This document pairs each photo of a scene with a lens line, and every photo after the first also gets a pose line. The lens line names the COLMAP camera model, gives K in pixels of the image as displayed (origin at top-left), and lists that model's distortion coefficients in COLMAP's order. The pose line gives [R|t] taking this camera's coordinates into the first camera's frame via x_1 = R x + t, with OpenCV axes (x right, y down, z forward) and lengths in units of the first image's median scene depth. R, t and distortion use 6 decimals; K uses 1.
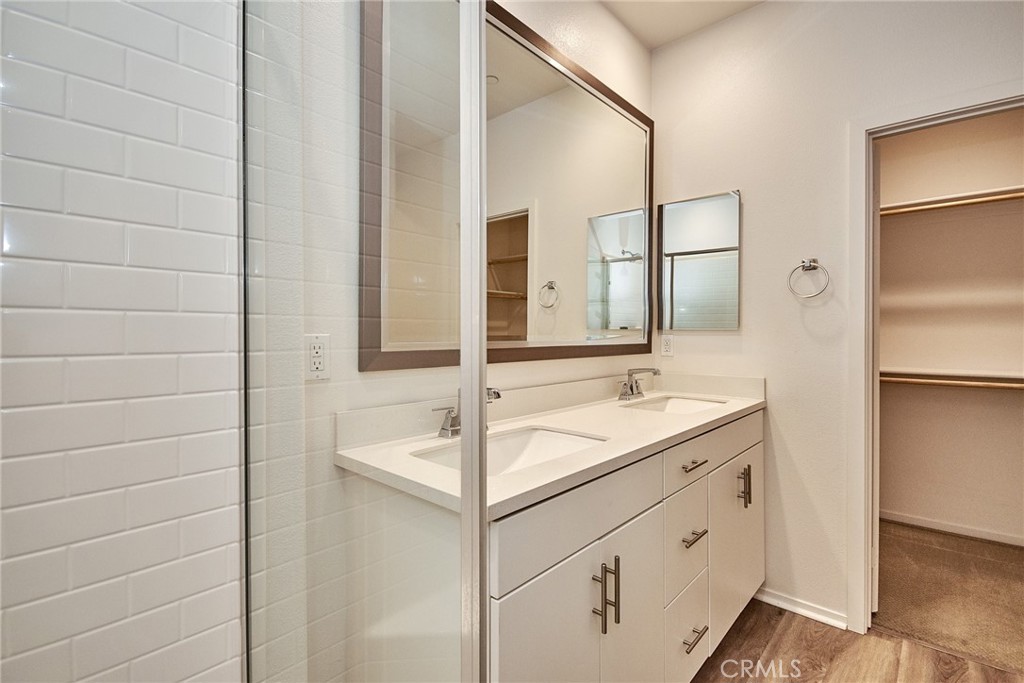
lens RADIAL K [[462.0, 0, 514.5], [0, 462.0, 343.1], [0, 0, 1]] dist [0.001274, -0.010212]
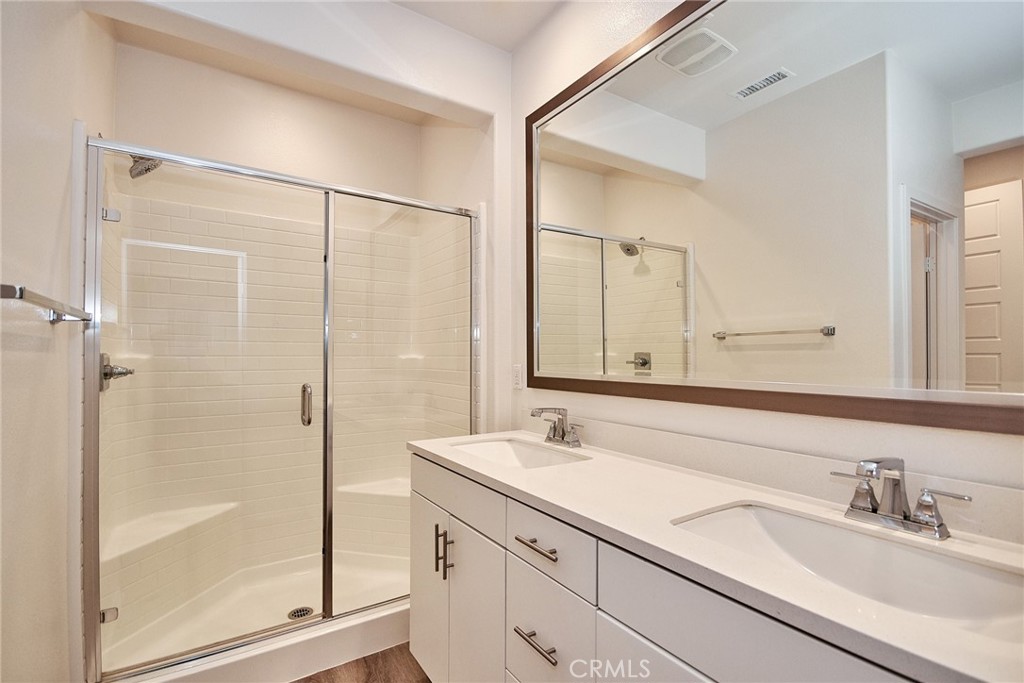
lens RADIAL K [[462.0, 0, 514.5], [0, 462.0, 343.1], [0, 0, 1]] dist [0.001274, -0.010212]
pose [[-0.247704, -0.039562, -0.968028, 1.256583], [-0.026974, 0.999060, -0.033928, -0.040004], [0.968460, 0.017708, -0.248538, 1.259387]]
